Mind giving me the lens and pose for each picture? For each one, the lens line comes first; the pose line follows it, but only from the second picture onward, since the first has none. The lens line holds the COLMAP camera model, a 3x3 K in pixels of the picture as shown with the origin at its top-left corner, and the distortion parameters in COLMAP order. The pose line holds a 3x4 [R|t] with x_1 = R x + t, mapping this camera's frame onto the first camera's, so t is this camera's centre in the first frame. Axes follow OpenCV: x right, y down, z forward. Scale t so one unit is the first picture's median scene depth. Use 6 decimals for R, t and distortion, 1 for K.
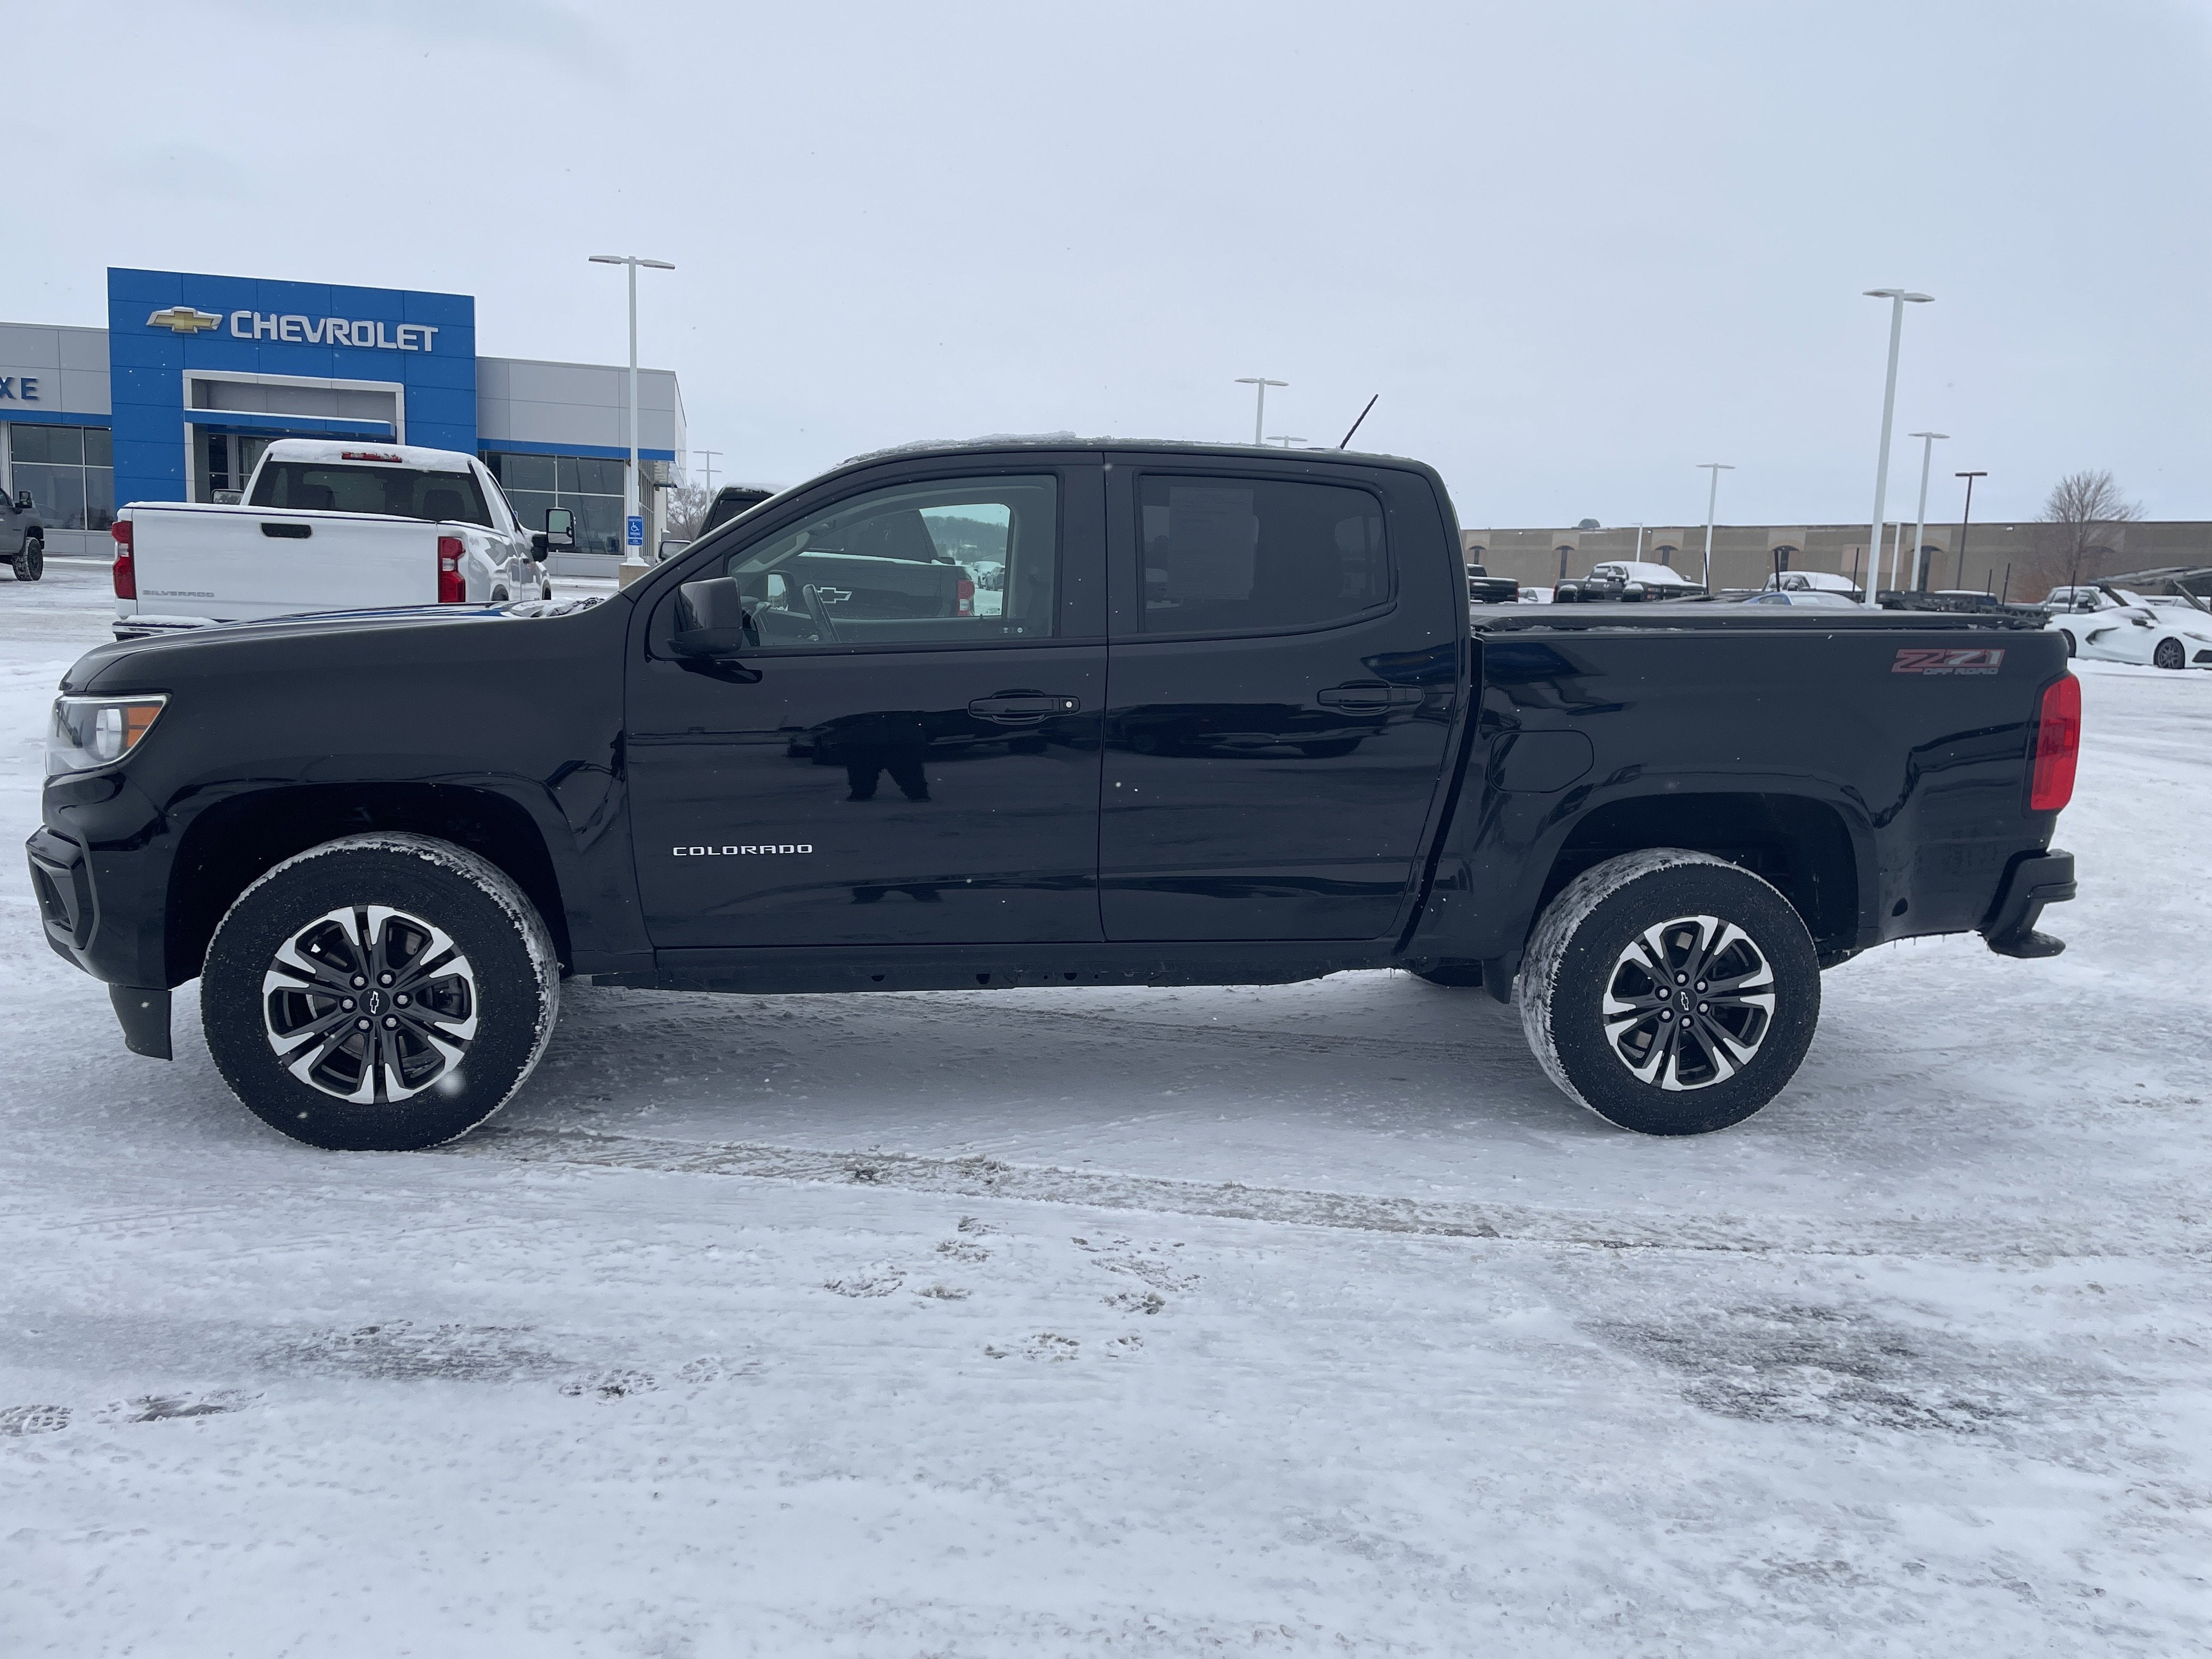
lens RADIAL K [[1666.4, 0, 1110.7], [0, 1666.4, 822.7], [0, 0, 1]] dist [0.095044, -0.115305]
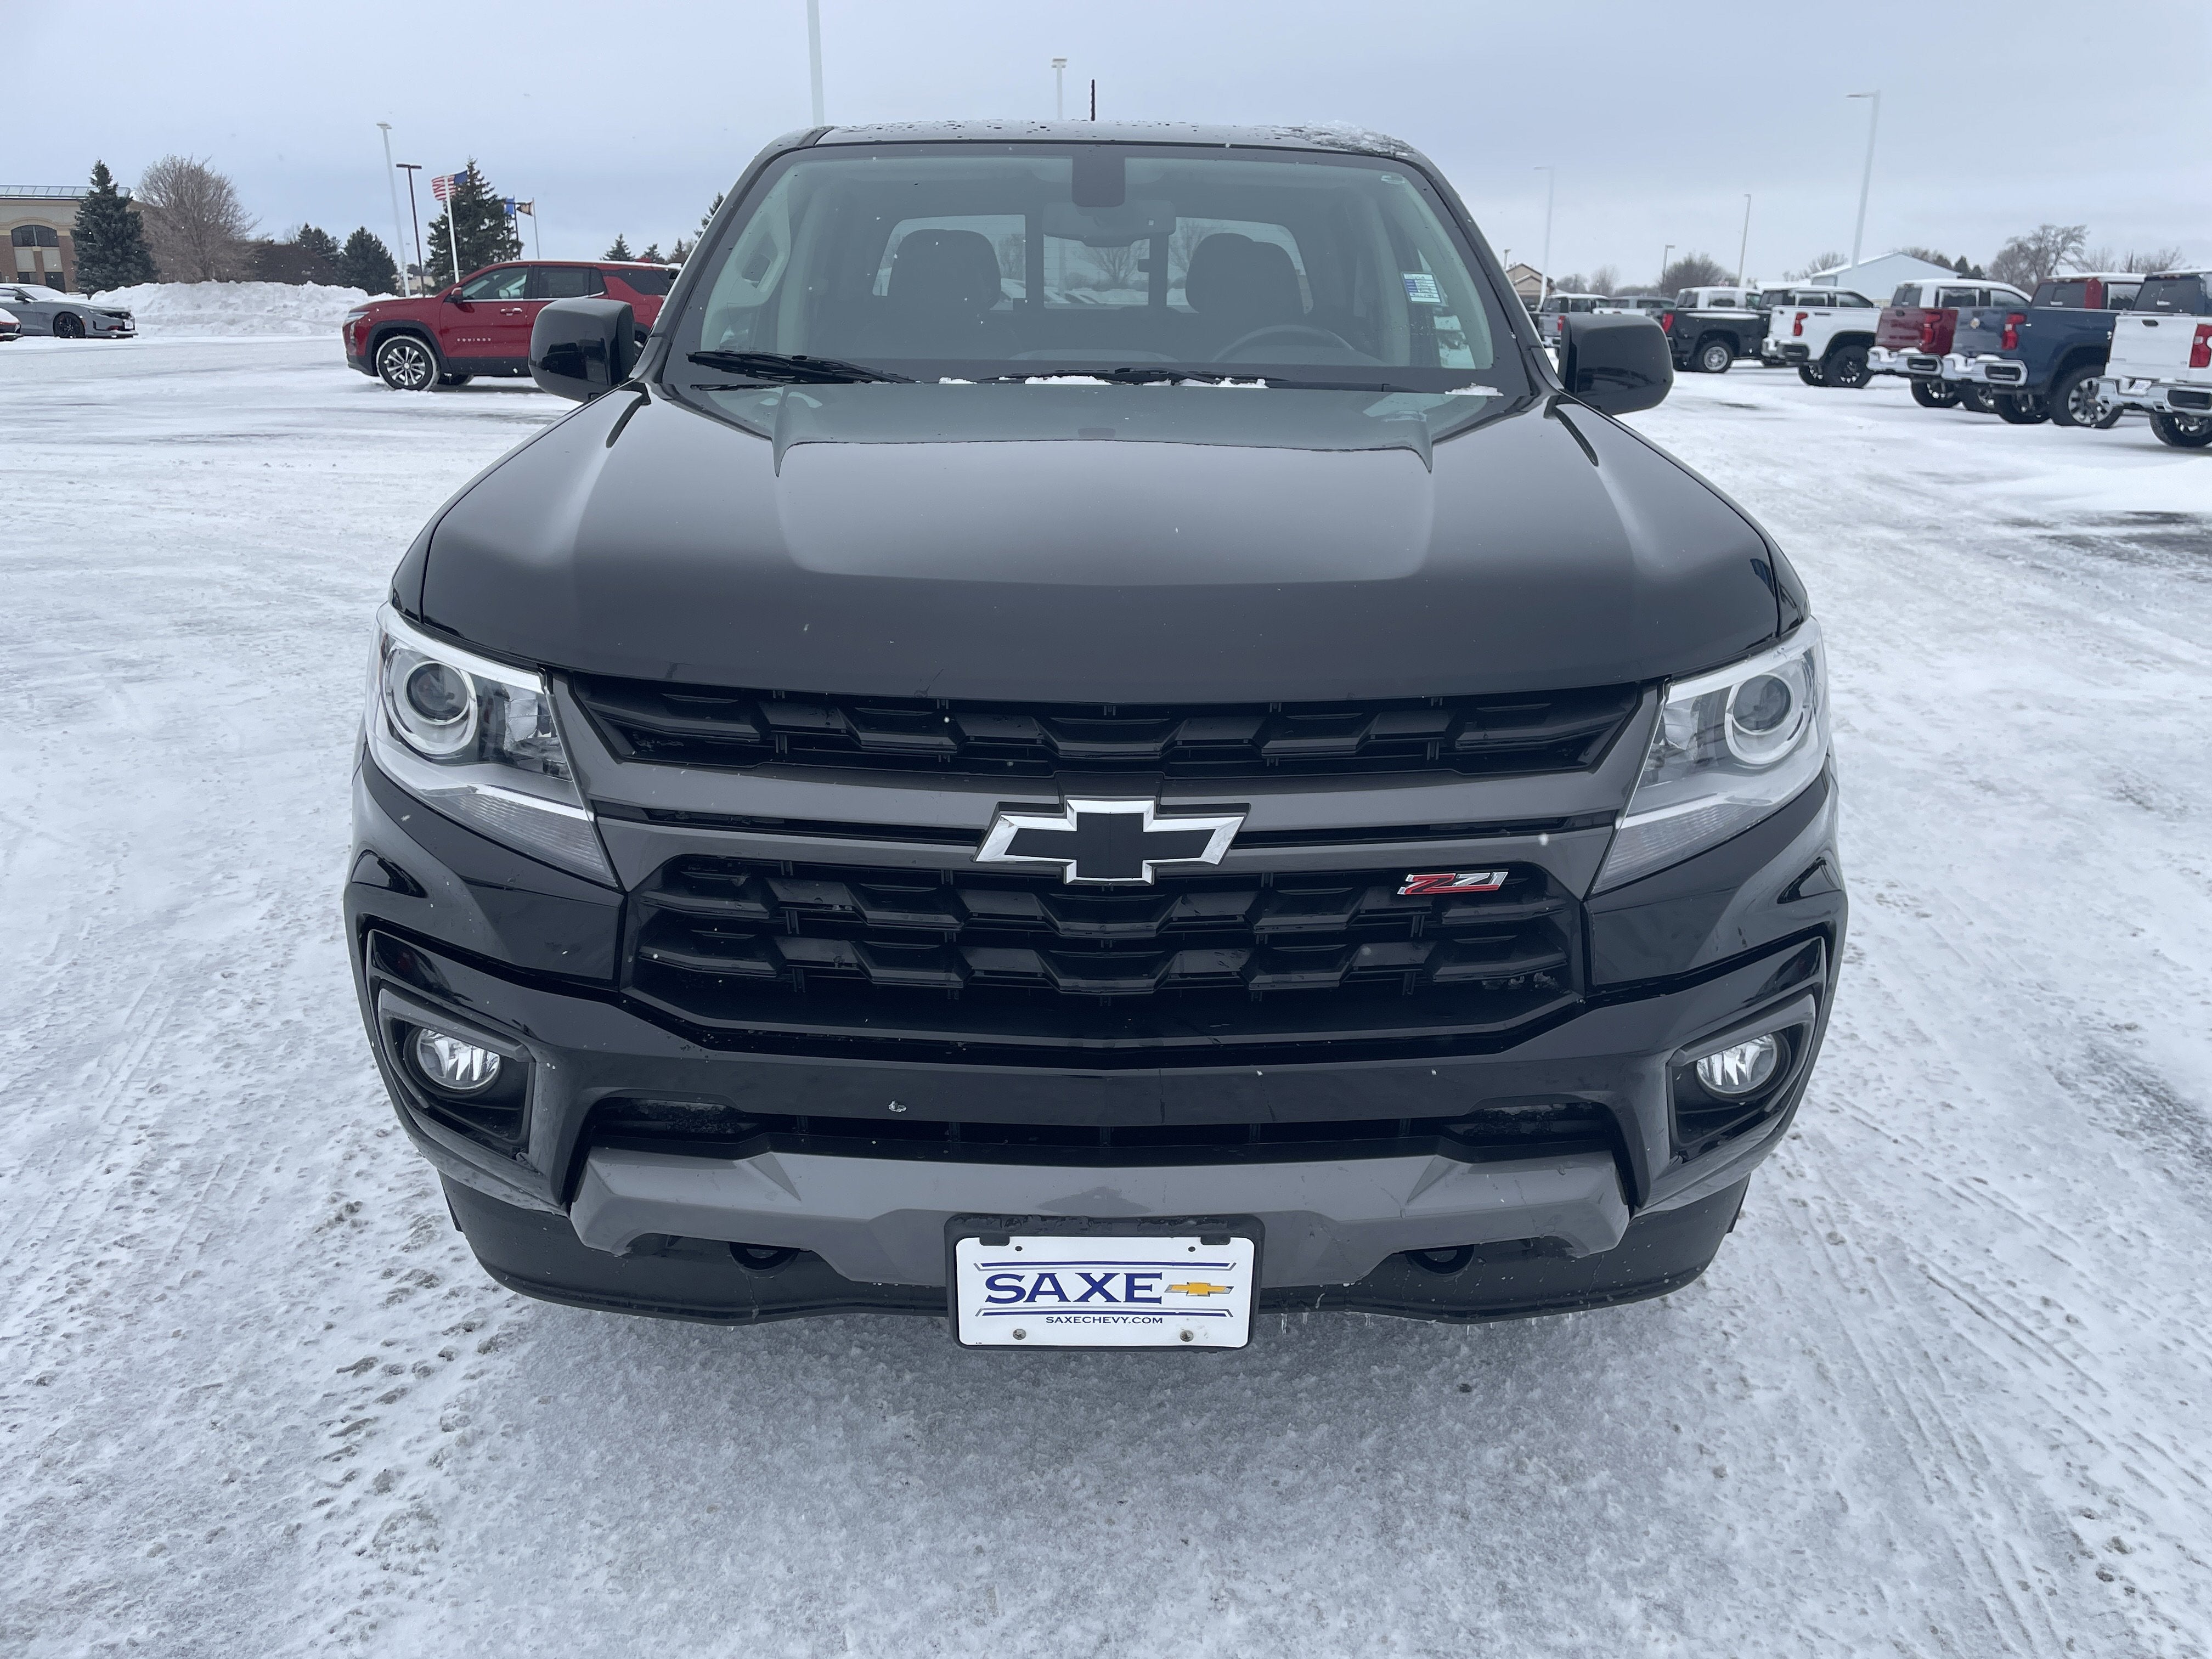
lens RADIAL K [[1666.4, 0, 1120.0], [0, 1666.4, 833.4], [0, 0, 1]] dist [0.095044, -0.115305]
pose [[0.118173, -0.332777, 0.935572, -1.074813], [0.138329, 0.938504, 0.316347, -0.199008], [-0.983311, 0.092033, 0.156939, 1.104370]]
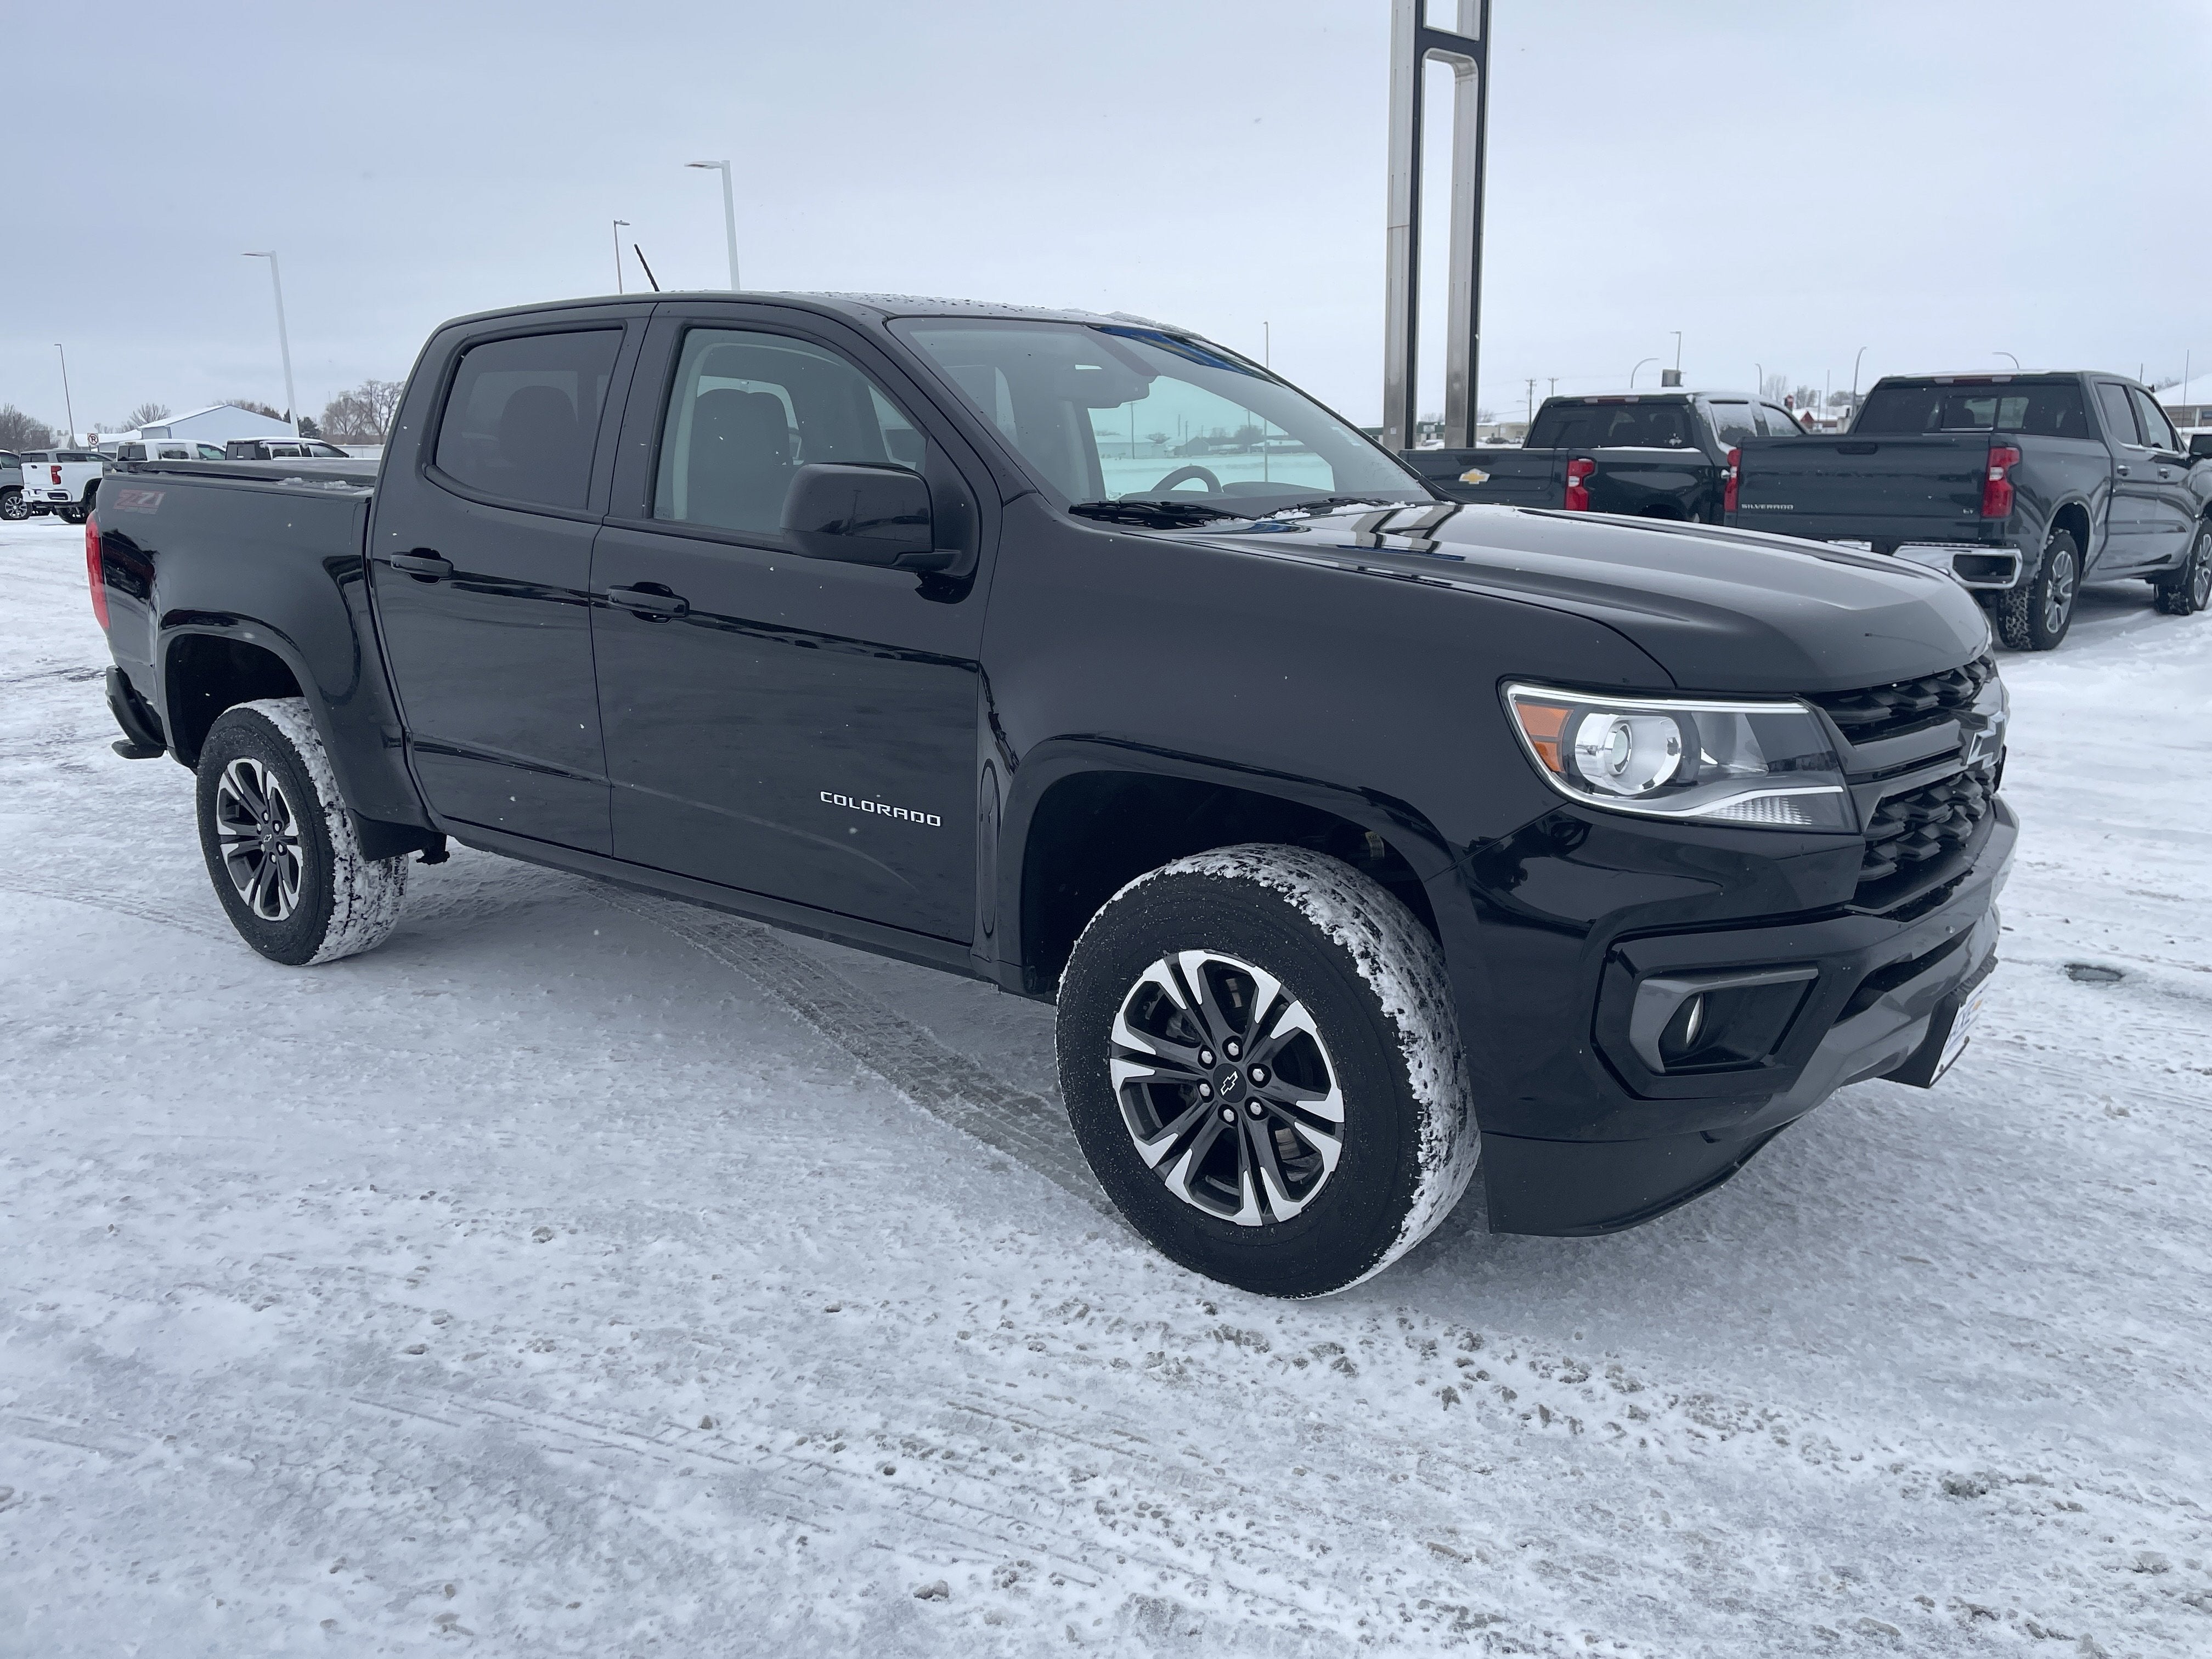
lens RADIAL K [[1666.4, 0, 1113.7], [0, 1666.4, 813.5], [0, 0, 1]] dist [0.095044, -0.115305]
pose [[-0.696656, -0.178560, 0.694829, -0.937826], [0.093760, 0.937561, 0.334945, -0.312850], [-0.711252, 0.298489, -0.636416, 1.899610]]
